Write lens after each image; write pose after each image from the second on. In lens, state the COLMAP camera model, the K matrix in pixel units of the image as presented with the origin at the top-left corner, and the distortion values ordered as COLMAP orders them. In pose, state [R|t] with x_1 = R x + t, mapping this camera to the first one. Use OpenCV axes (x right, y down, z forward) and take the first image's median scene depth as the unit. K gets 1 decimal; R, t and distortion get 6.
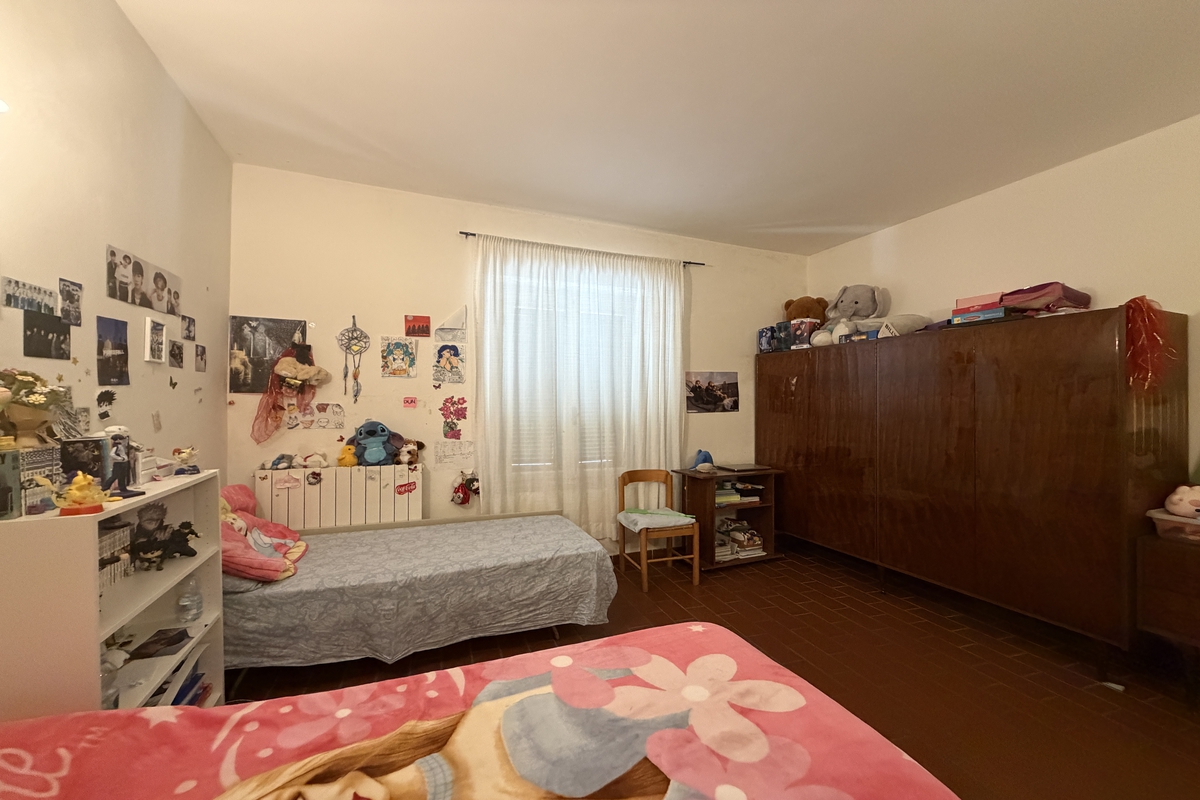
lens RADIAL K [[480.3, 0, 593.3], [0, 480.3, 402.3], [0, 0, 1]] dist [0.000440, -0.000227]
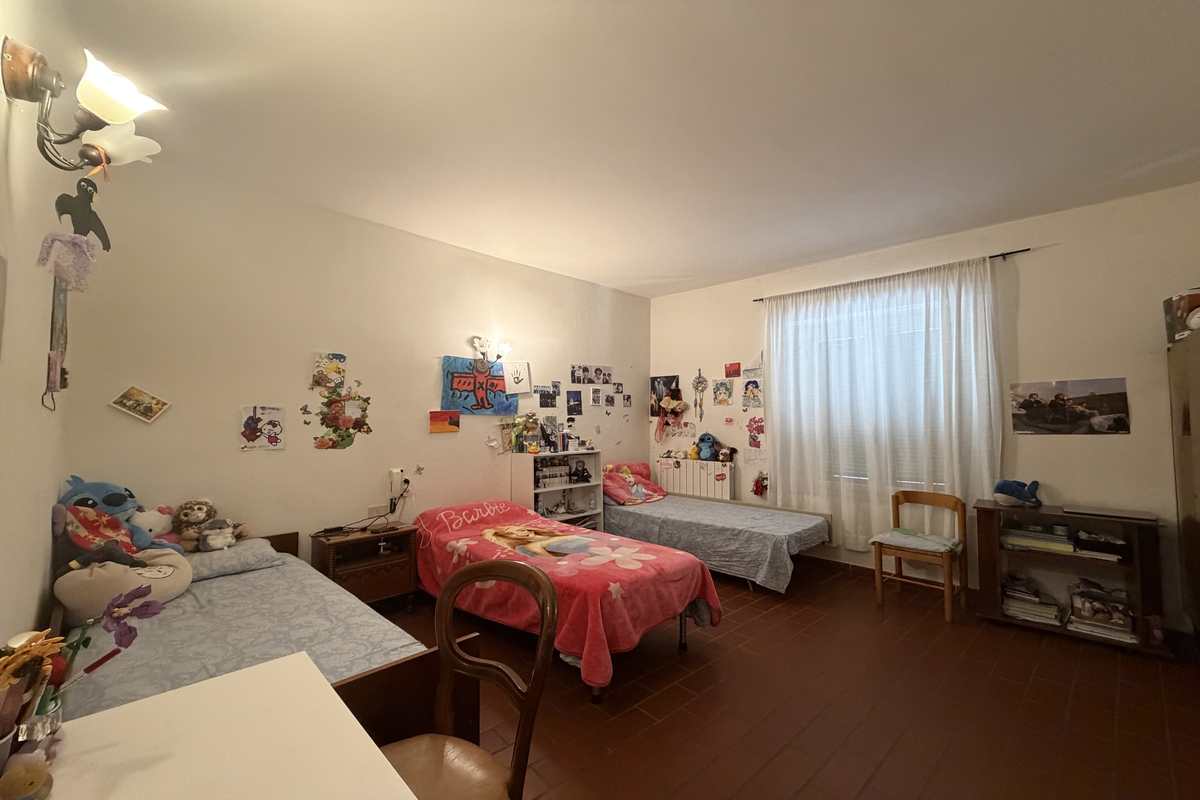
lens RADIAL K [[480.3, 0, 593.3], [0, 480.3, 402.3], [0, 0, 1]] dist [0.000440, -0.000227]
pose [[0.390785, -0.037020, -0.919737, 0.878161], [0.000985, 0.999207, -0.039800, 0.000008], [0.920481, 0.014647, 0.390512, 0.020004]]
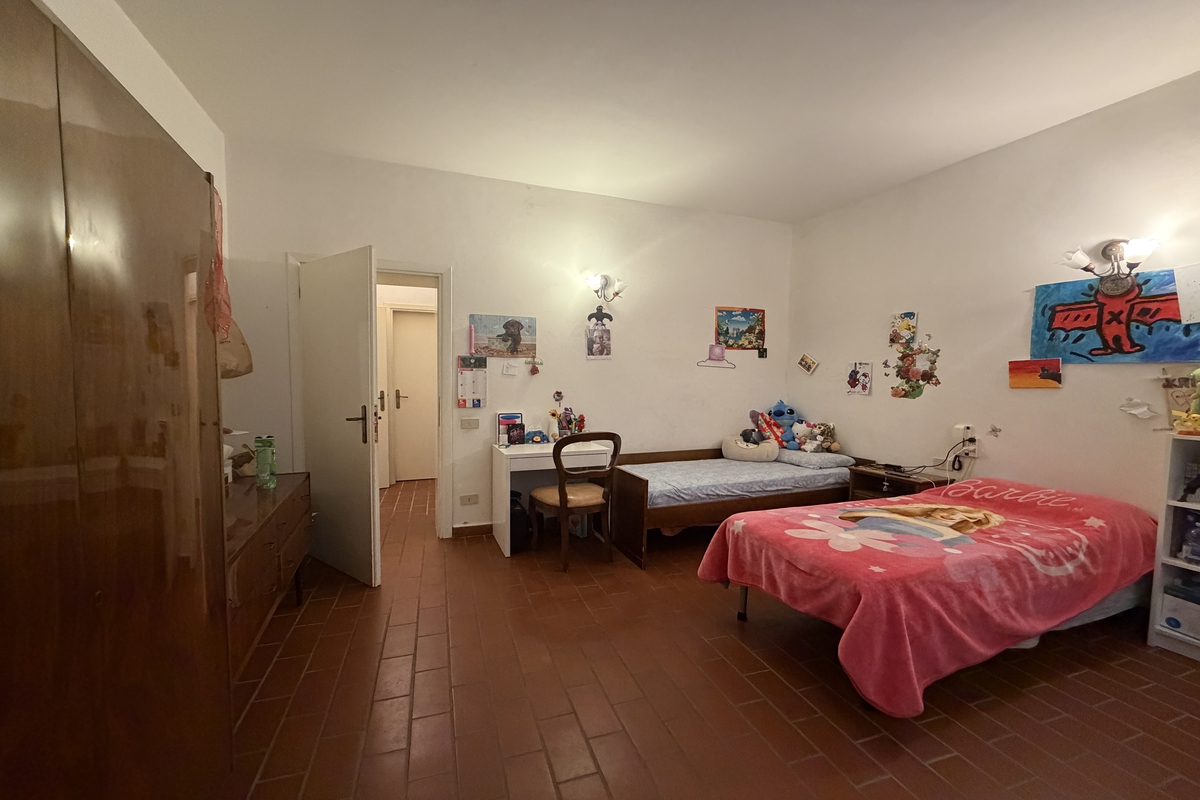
lens RADIAL K [[480.3, 0, 593.3], [0, 480.3, 402.3], [0, 0, 1]] dist [0.000440, -0.000227]
pose [[-0.999884, -0.014505, 0.004706, 0.451981], [-0.014231, 0.998450, 0.053799, 0.017244], [-0.005479, 0.053726, -0.998541, 1.087586]]
